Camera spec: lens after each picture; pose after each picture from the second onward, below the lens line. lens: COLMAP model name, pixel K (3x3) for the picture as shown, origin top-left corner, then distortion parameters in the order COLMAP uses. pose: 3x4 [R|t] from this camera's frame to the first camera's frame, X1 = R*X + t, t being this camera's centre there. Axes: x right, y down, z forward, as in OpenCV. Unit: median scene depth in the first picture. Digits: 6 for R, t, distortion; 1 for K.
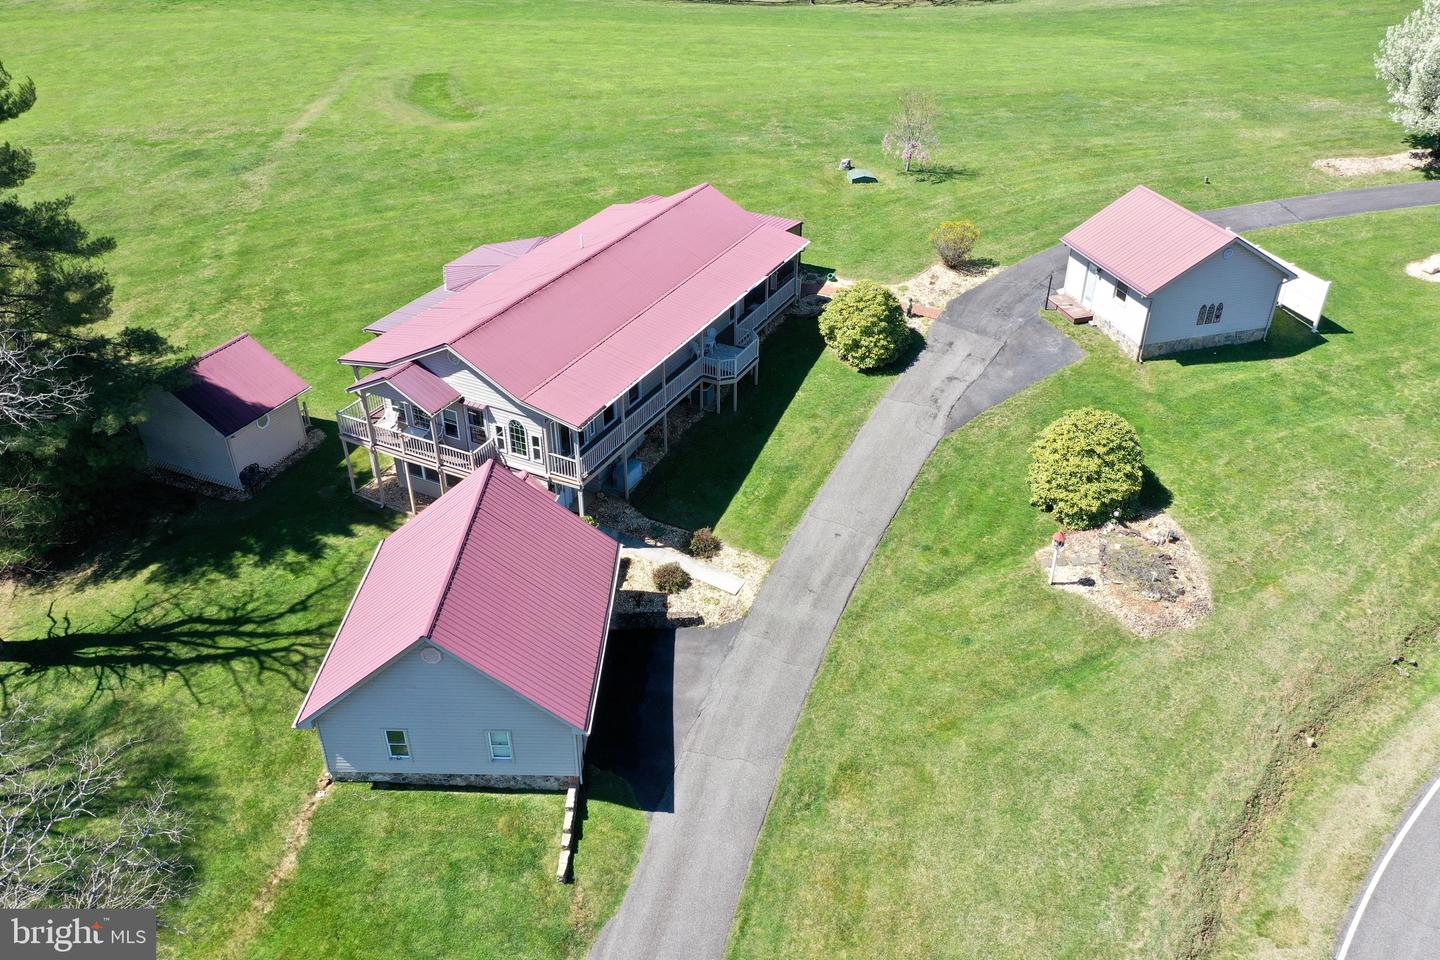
lens RADIAL K [[1147.9, 0, 725.0], [0, 1147.9, 493.7], [0, 0, 1]] dist [0.024739, 0.001149]
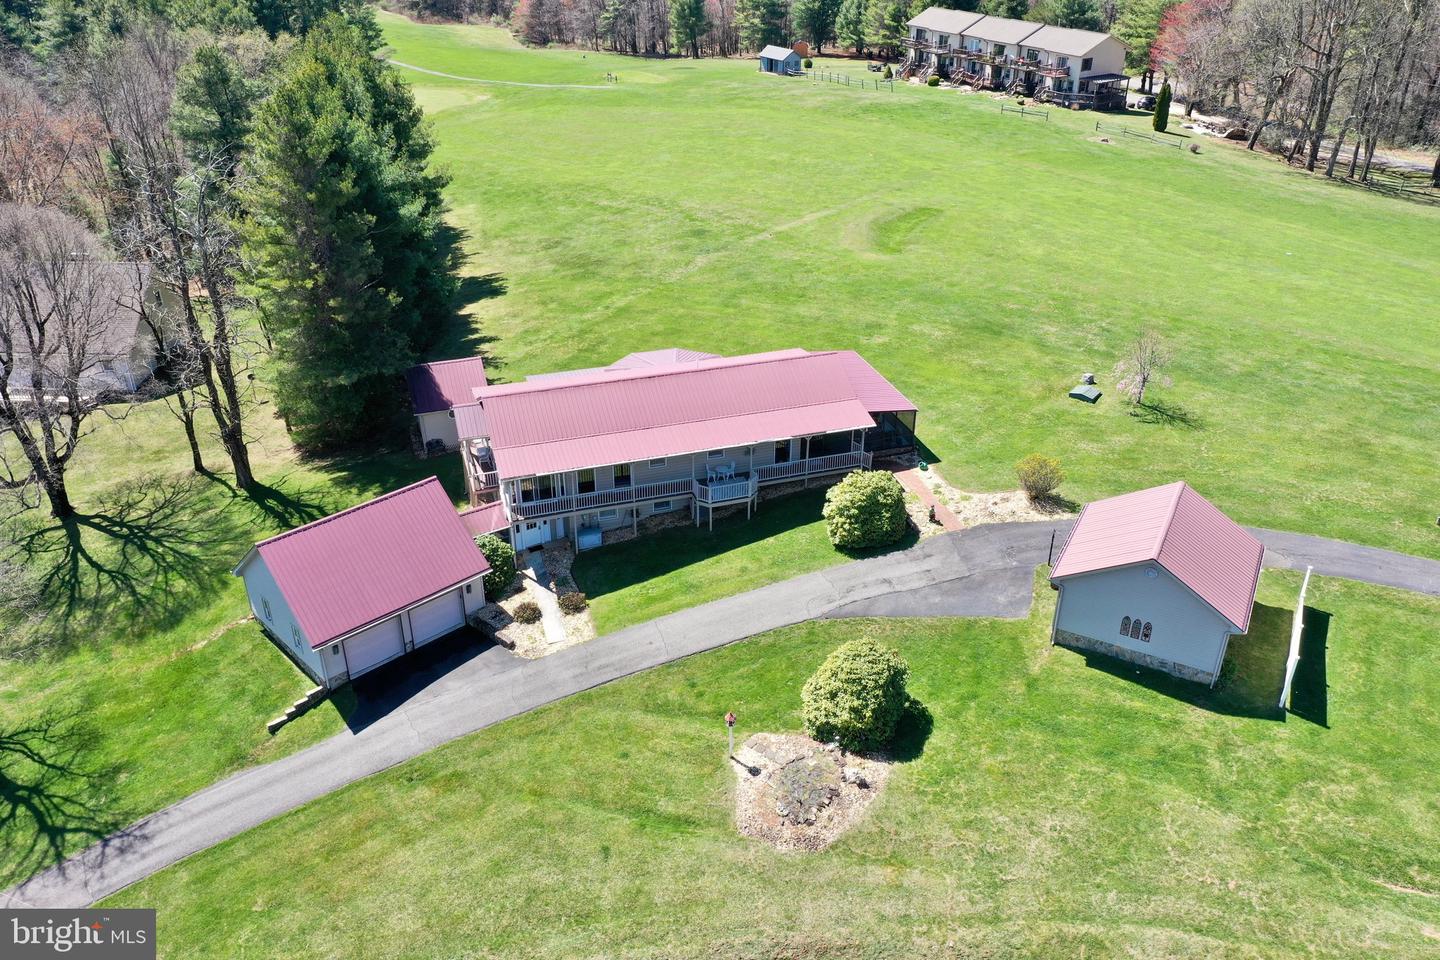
lens RADIAL K [[1147.9, 0, 722.1], [0, 1147.9, 486.3], [0, 0, 1]] dist [0.024739, 0.001149]
pose [[0.711175, 0.348365, -0.610633, 0.829508], [-0.389426, 0.918365, 0.070381, -0.229542], [0.585302, 0.187743, 0.788780, 0.052953]]
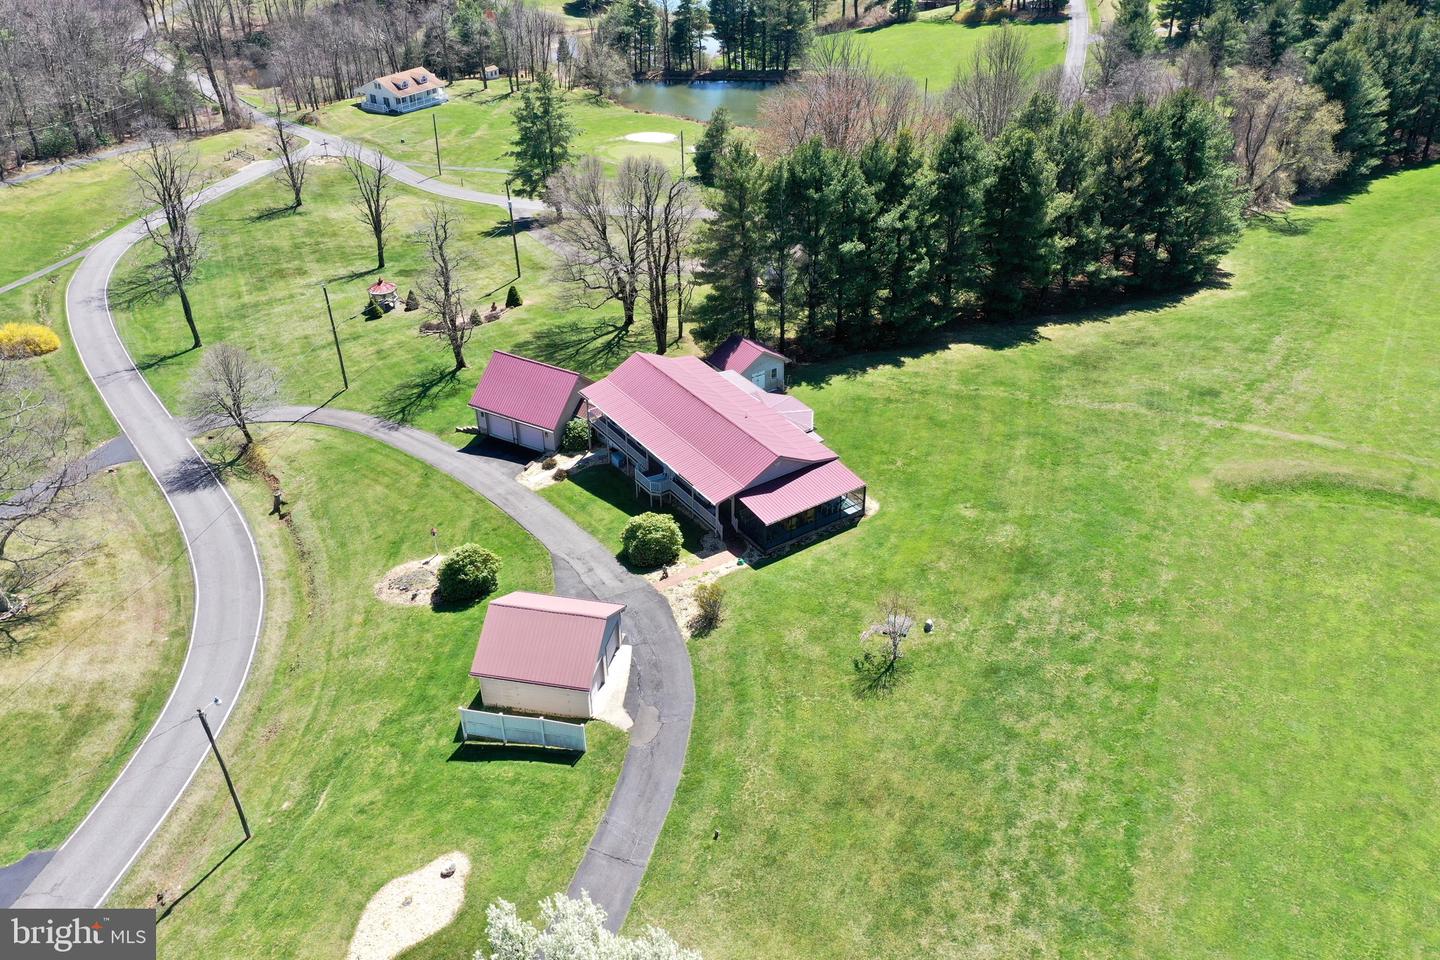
lens RADIAL K [[1147.9, 0, 721.0], [0, 1147.9, 482.5], [0, 0, 1]] dist [0.024739, 0.001149]
pose [[-0.480104, 0.479674, -0.734447, 1.392009], [-0.478066, 0.558918, 0.677543, -1.515939], [0.735495, 0.676405, -0.039023, 1.290922]]
